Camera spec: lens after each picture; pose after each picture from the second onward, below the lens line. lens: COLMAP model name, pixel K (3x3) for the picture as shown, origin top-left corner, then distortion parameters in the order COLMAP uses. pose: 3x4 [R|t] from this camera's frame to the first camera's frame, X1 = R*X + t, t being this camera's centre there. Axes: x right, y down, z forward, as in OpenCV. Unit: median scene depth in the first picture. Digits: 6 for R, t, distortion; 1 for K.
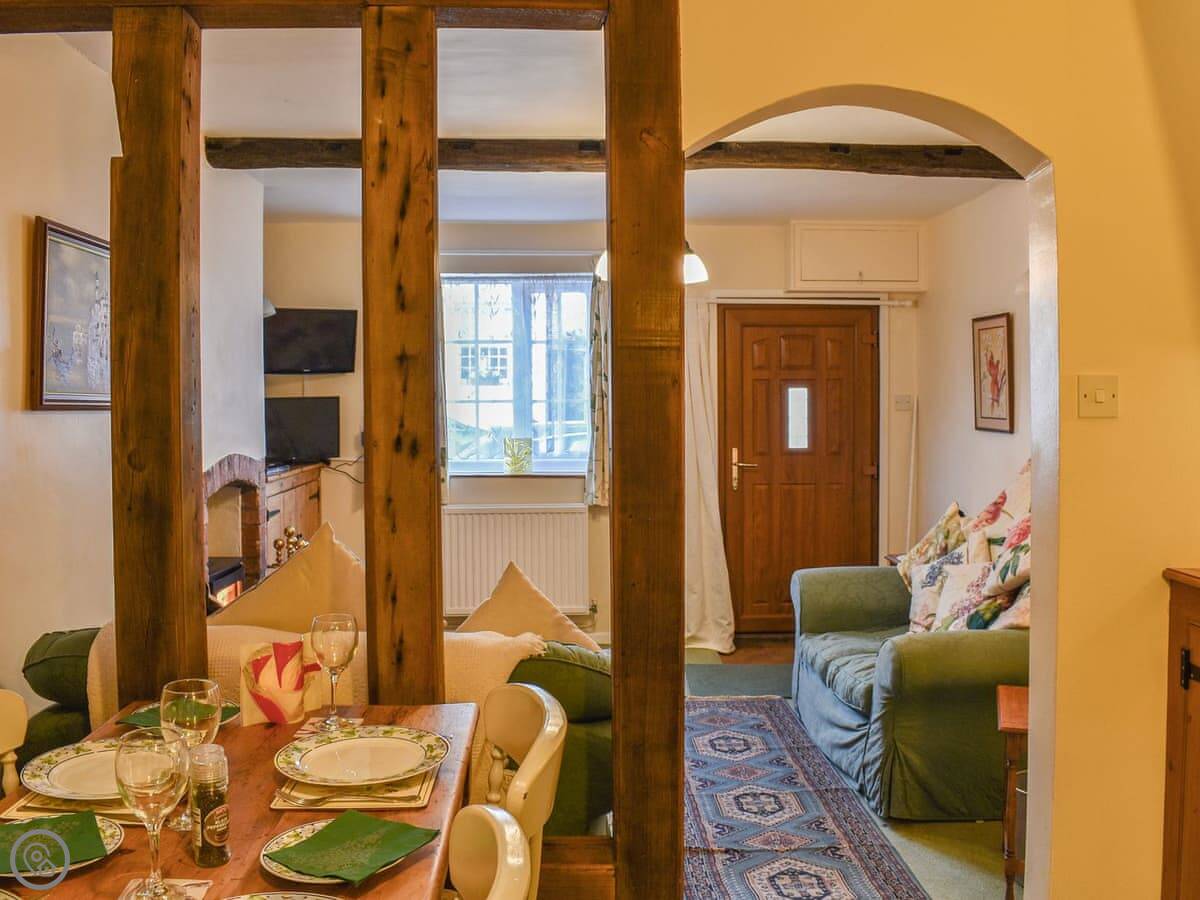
lens RADIAL K [[1116.1, 0, 600.0], [0, 1116.1, 450.0], [0, 0, 1]] dist [-0.075126, -0.007292]
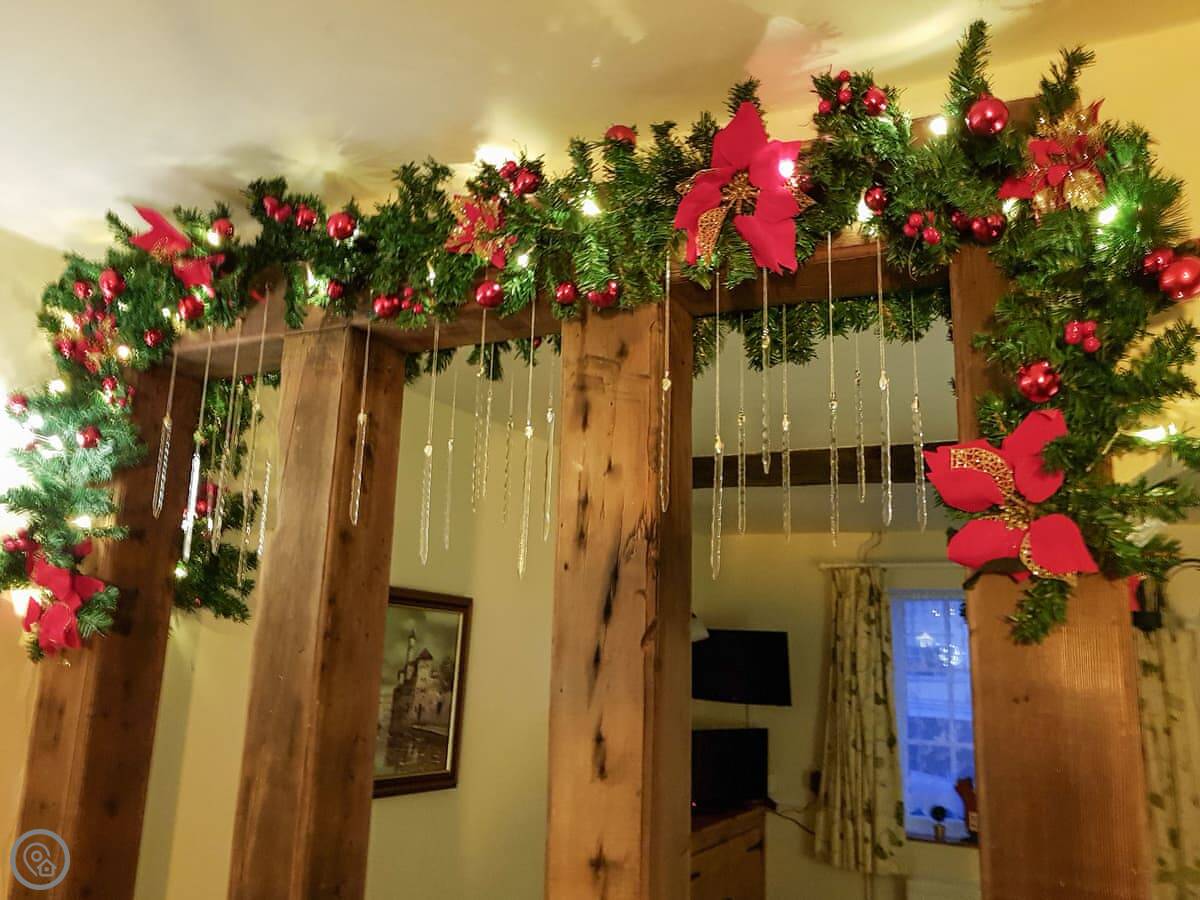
lens RADIAL K [[1016.8, 0, 600.0], [0, 1016.8, 450.0], [0, 0, 1]] dist [-0.006059, -0.000022]
pose [[0.873294, -0.066323, -0.482657, 0.095210], [-0.053525, 0.971632, -0.230360, -0.172080], [0.484244, 0.227006, 0.844971, 0.506063]]
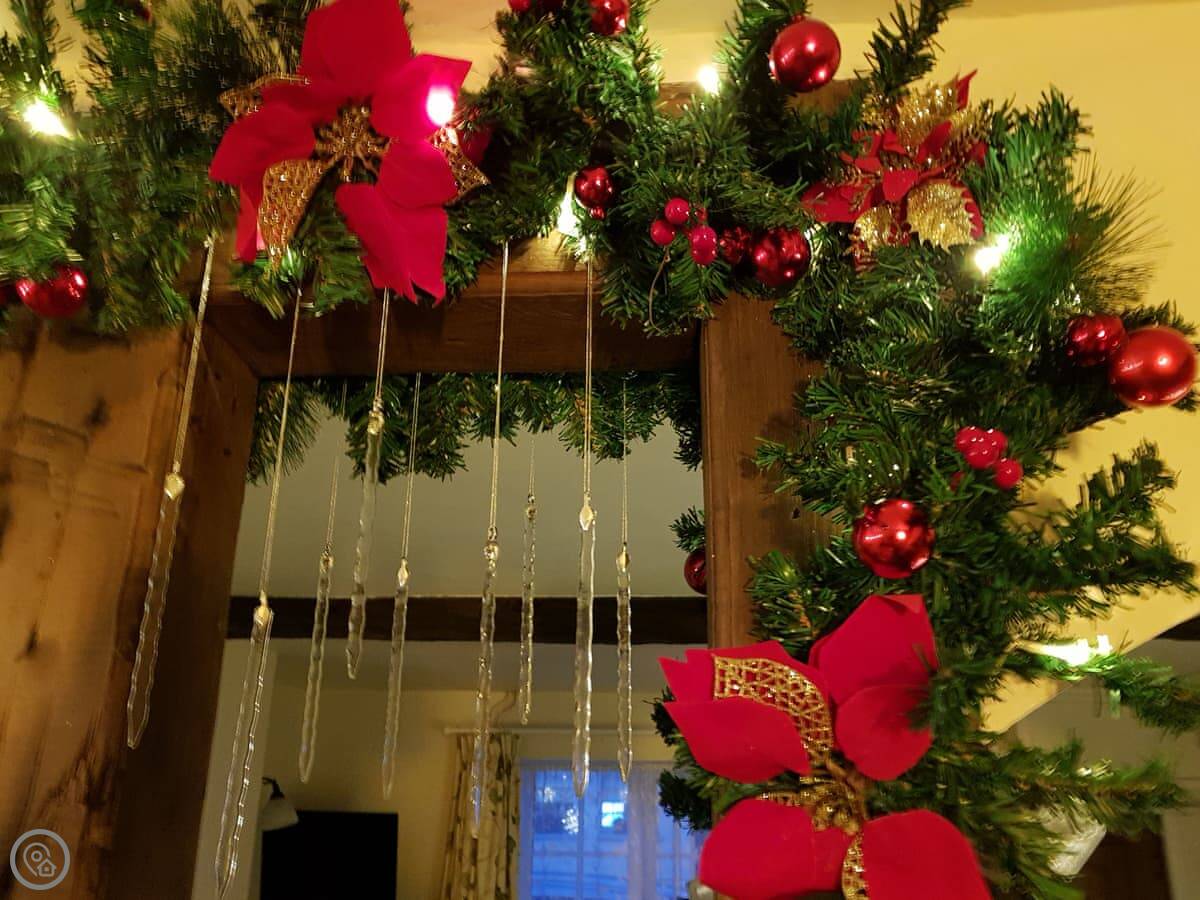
lens RADIAL K [[1016.8, 0, 600.0], [0, 1016.8, 450.0], [0, 0, 1]] dist [-0.006059, -0.000022]
pose [[0.988752, -0.027439, -0.147027, 0.018877], [-0.029042, 0.929094, -0.368702, -0.247002], [0.146719, 0.368824, 0.917847, 0.744099]]
